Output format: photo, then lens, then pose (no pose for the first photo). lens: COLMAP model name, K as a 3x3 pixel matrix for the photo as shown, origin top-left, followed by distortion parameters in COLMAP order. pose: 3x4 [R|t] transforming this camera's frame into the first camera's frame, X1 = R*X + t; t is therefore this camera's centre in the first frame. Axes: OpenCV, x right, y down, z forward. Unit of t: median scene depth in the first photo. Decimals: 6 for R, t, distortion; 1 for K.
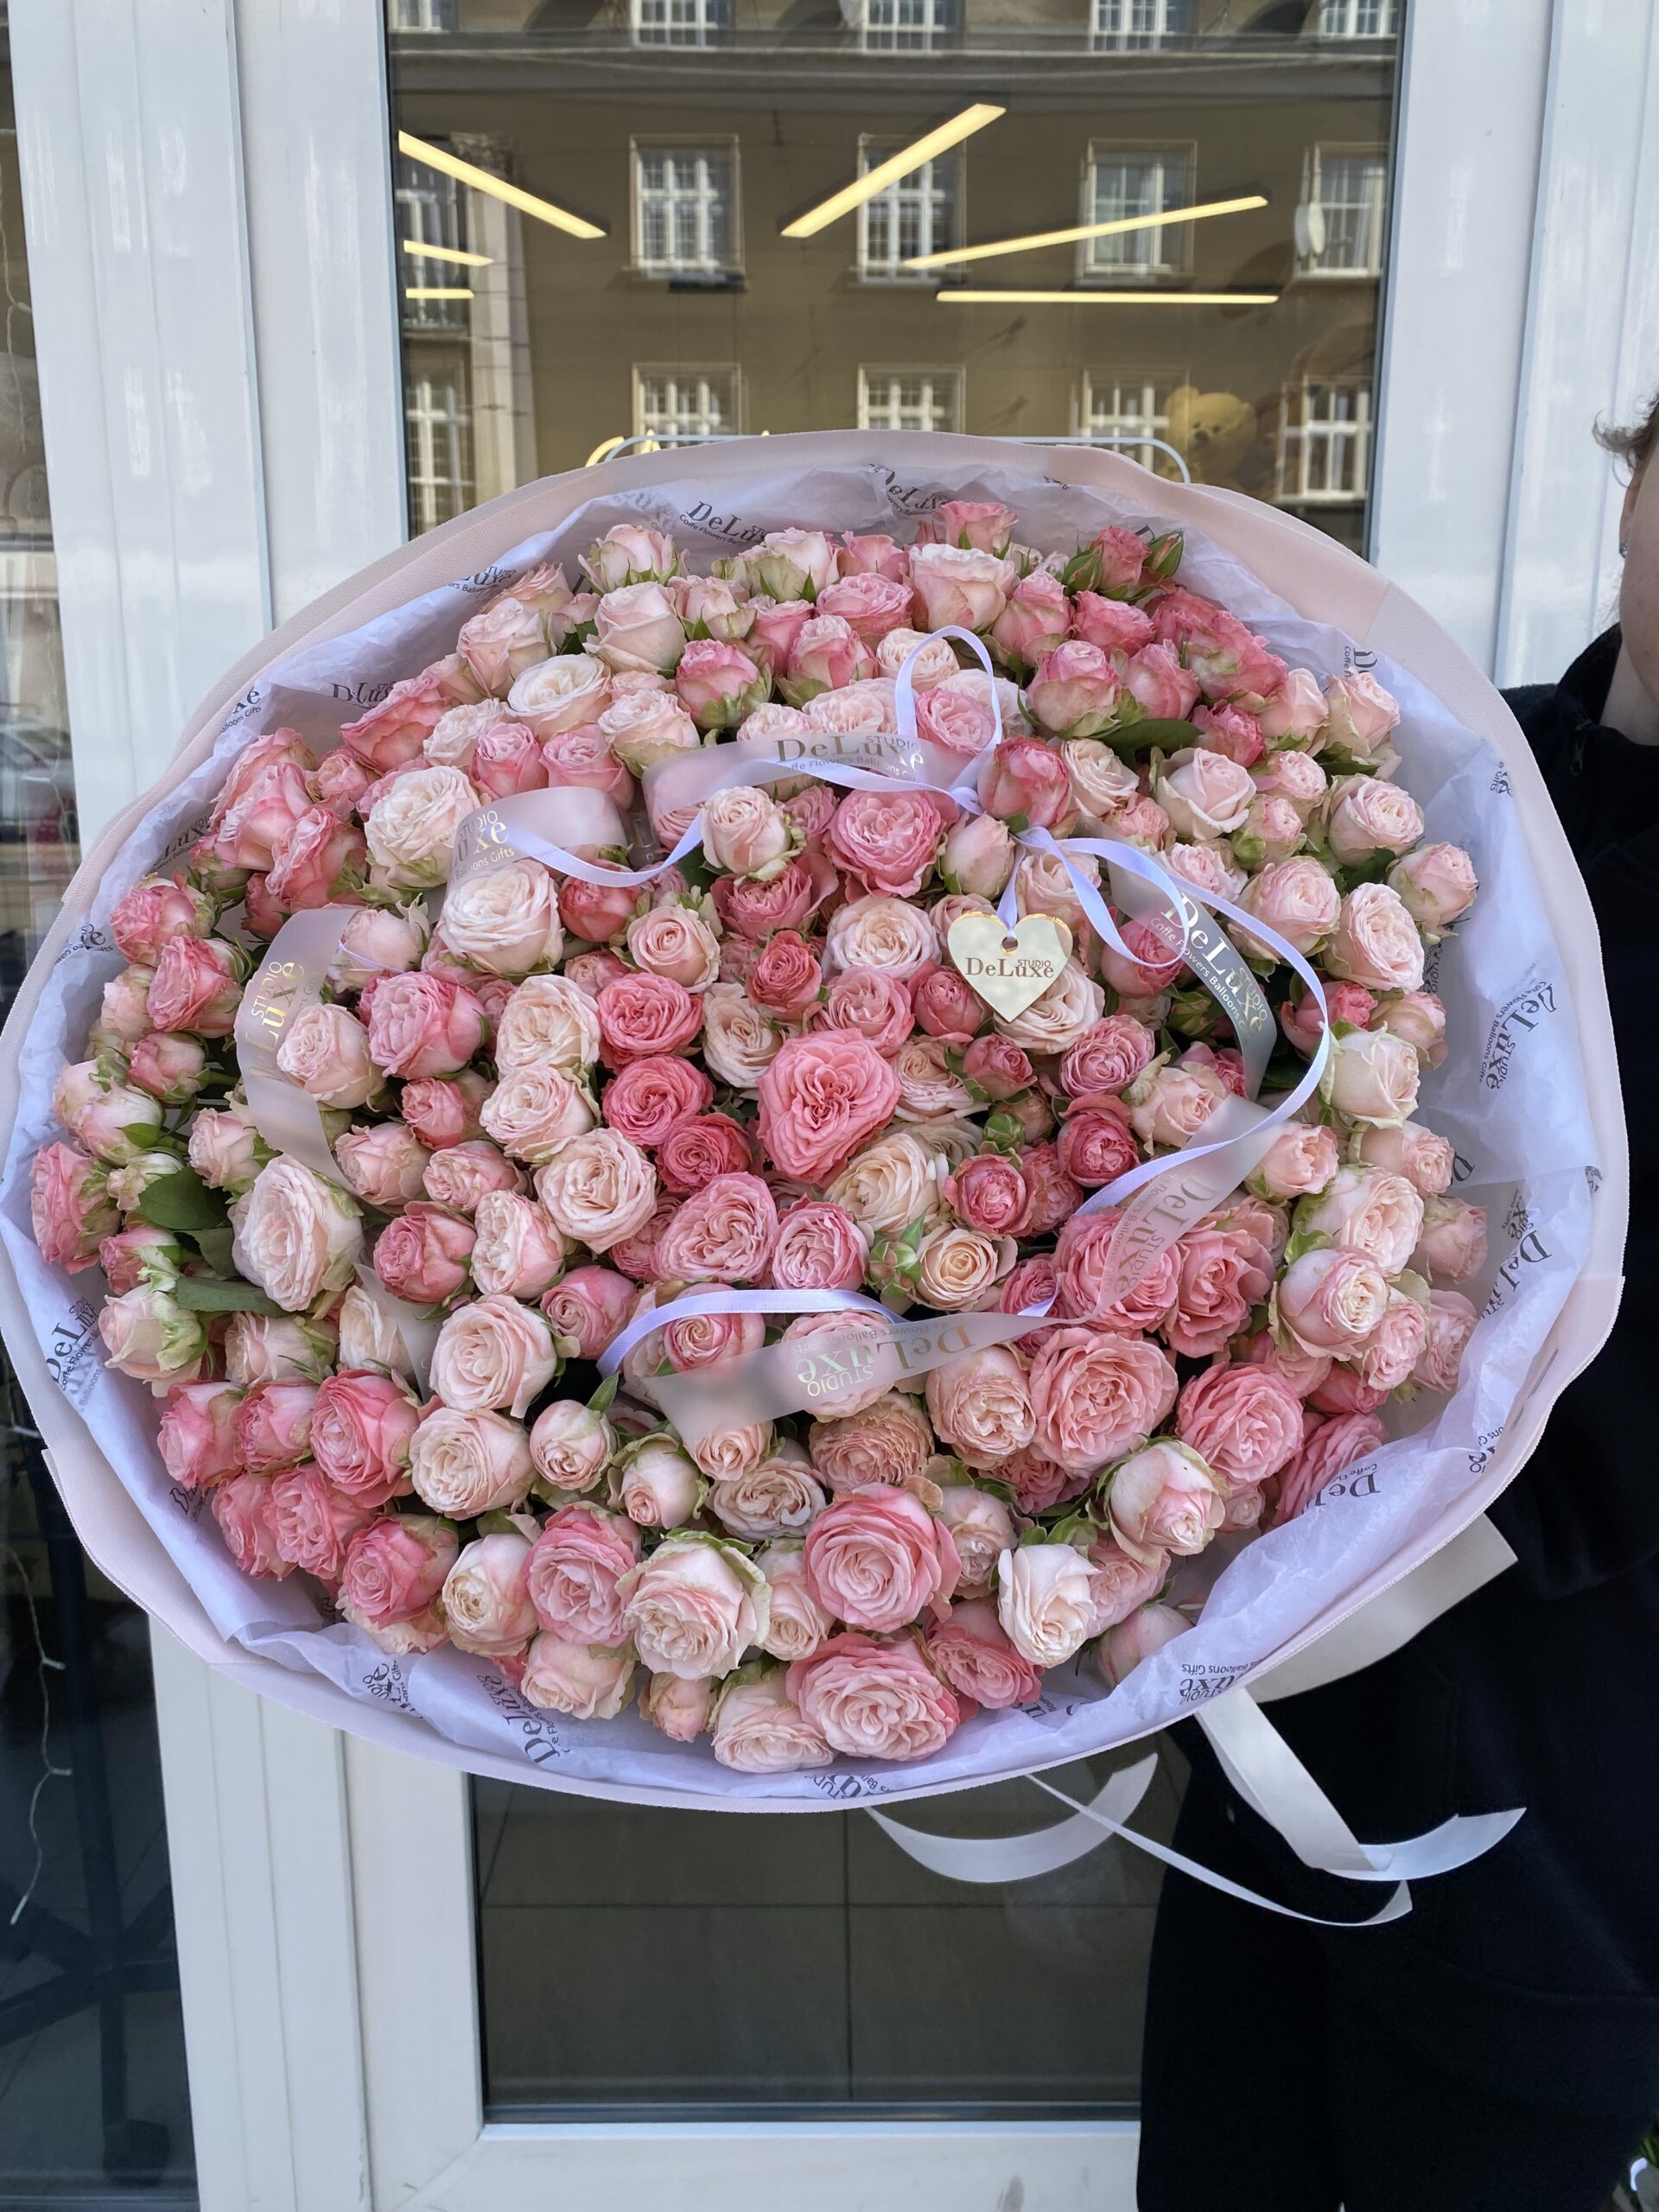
lens RADIAL K [[1589.9, 0, 829.5], [0, 1589.9, 1106.0], [0, 0, 1]] dist [0.038270, -0.002087]
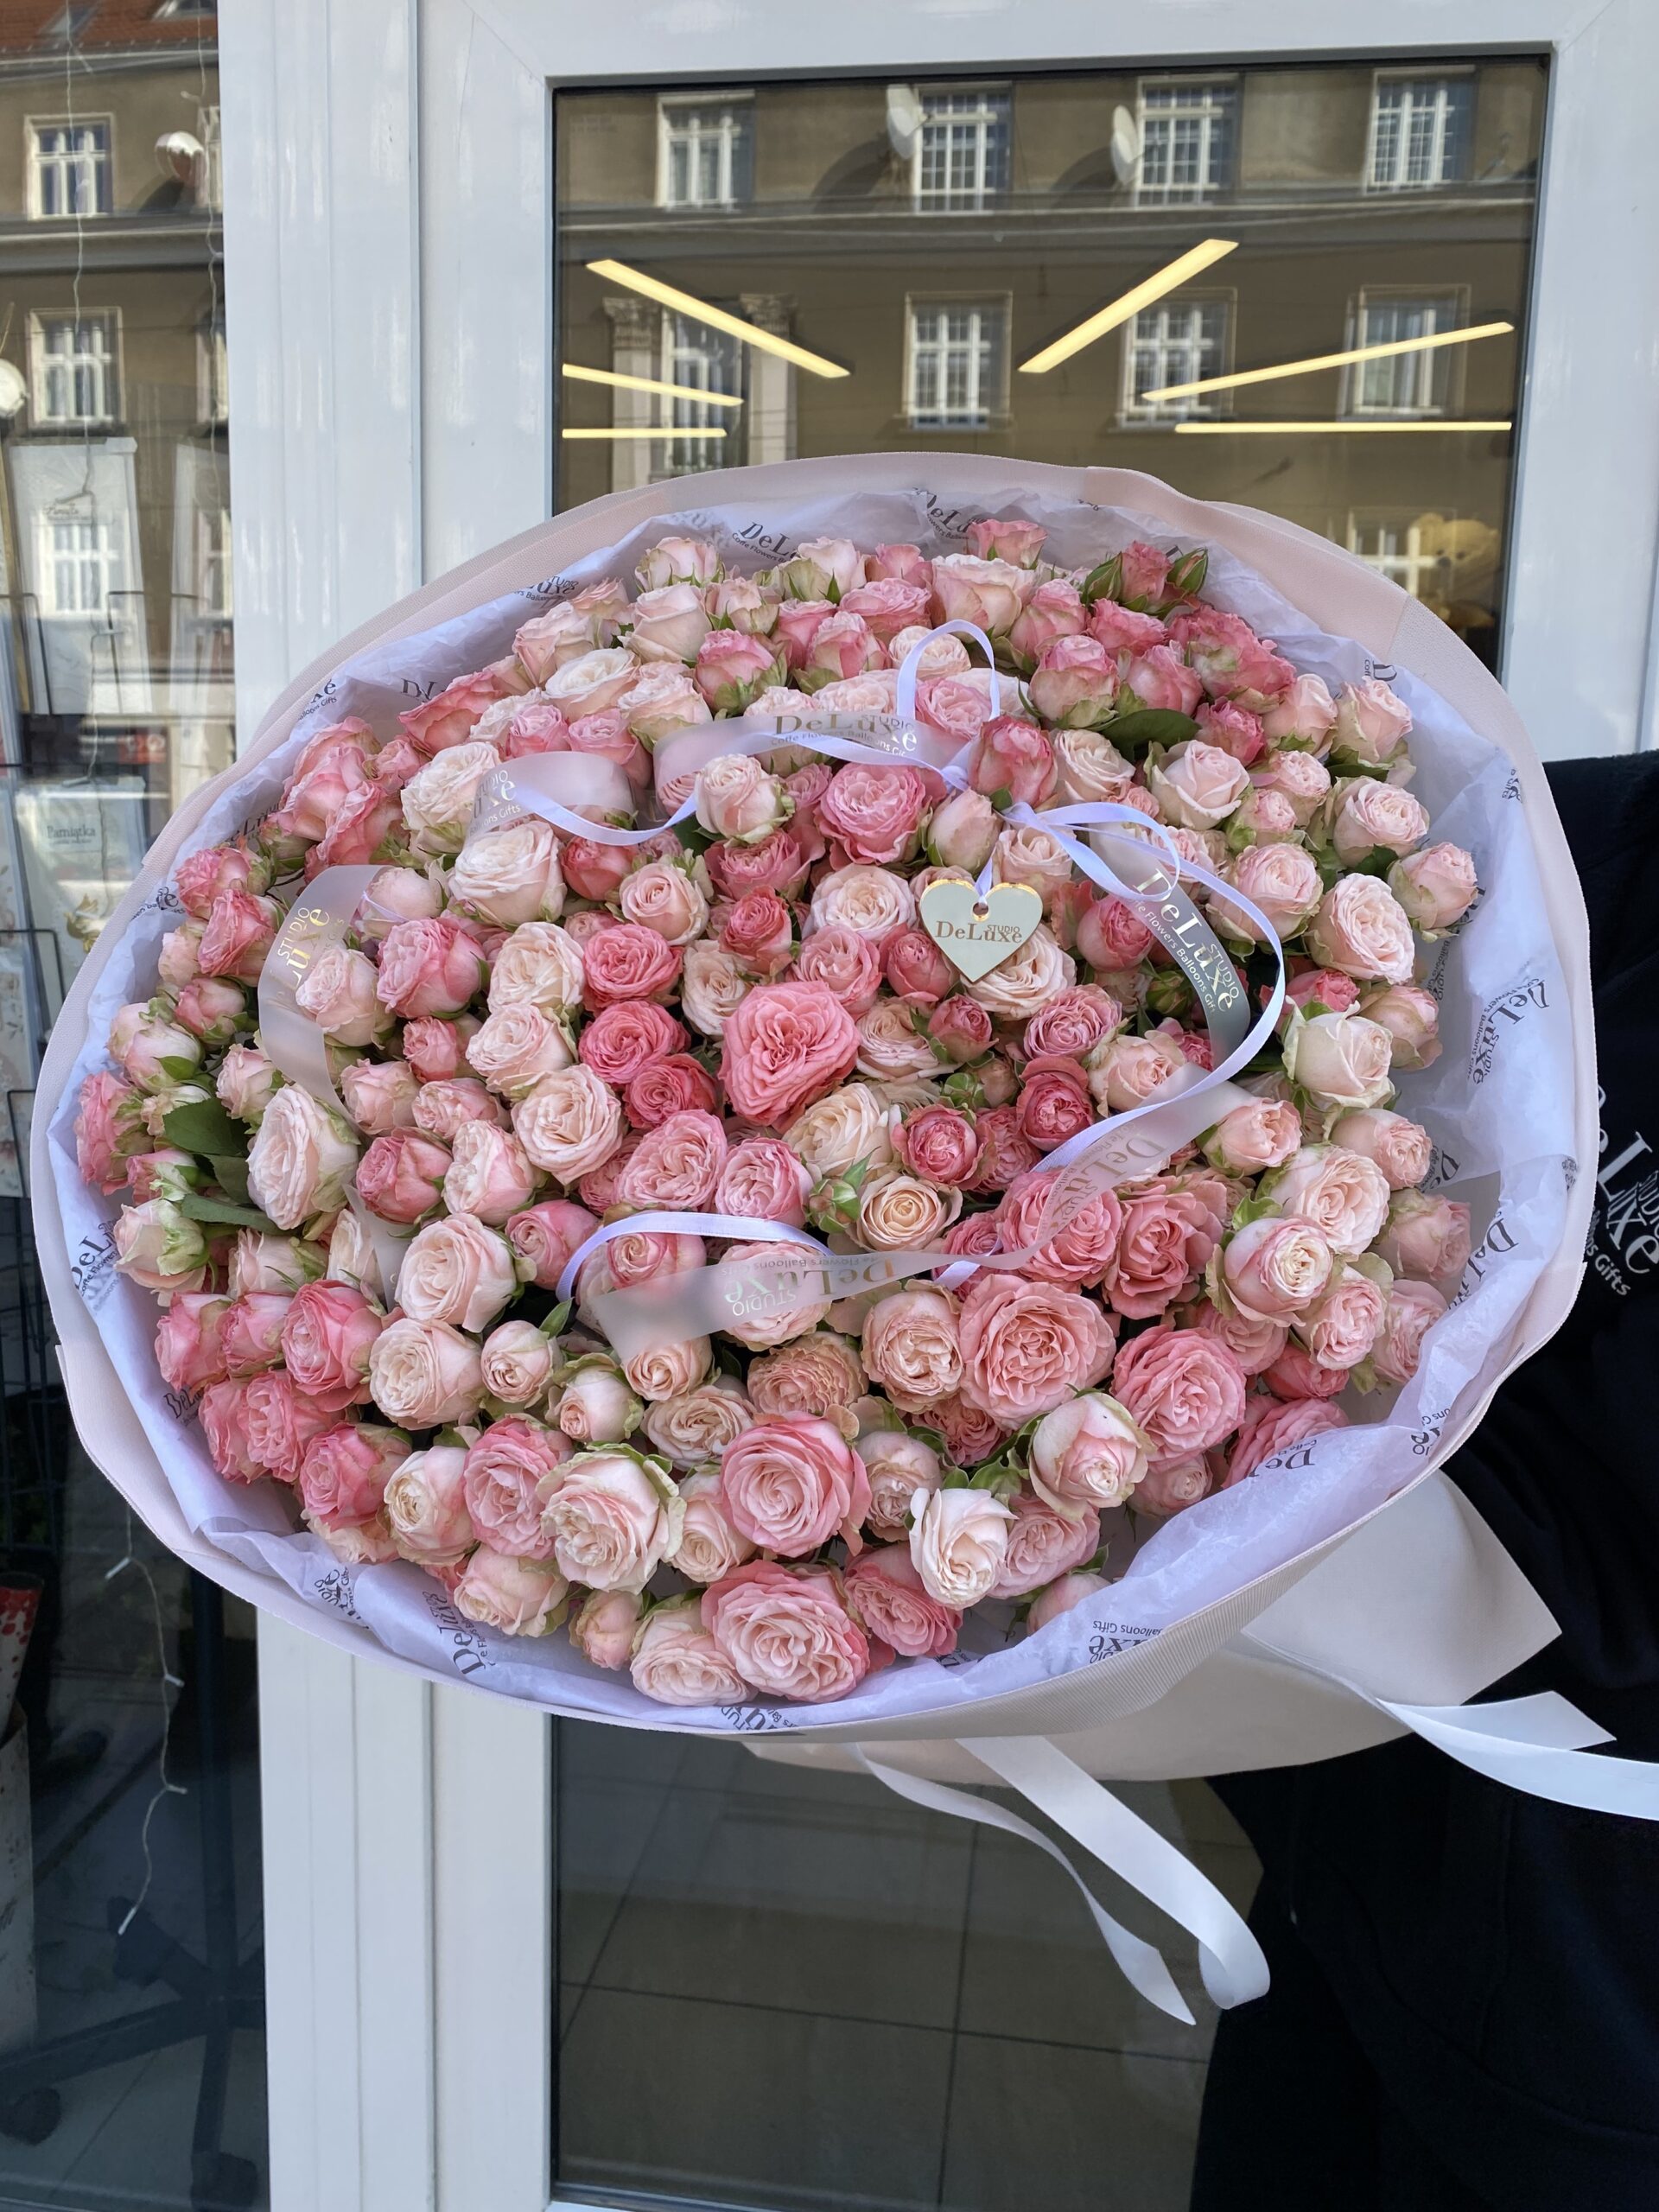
lens RADIAL K [[1589.9, 0, 829.5], [0, 1589.9, 1106.0], [0, 0, 1]] dist [0.038270, -0.002087]
pose [[0.992048, 0.052048, -0.114596, 0.140195], [-0.061047, 0.995201, -0.076473, 0.107909], [0.110066, 0.082861, 0.990464, -0.015184]]
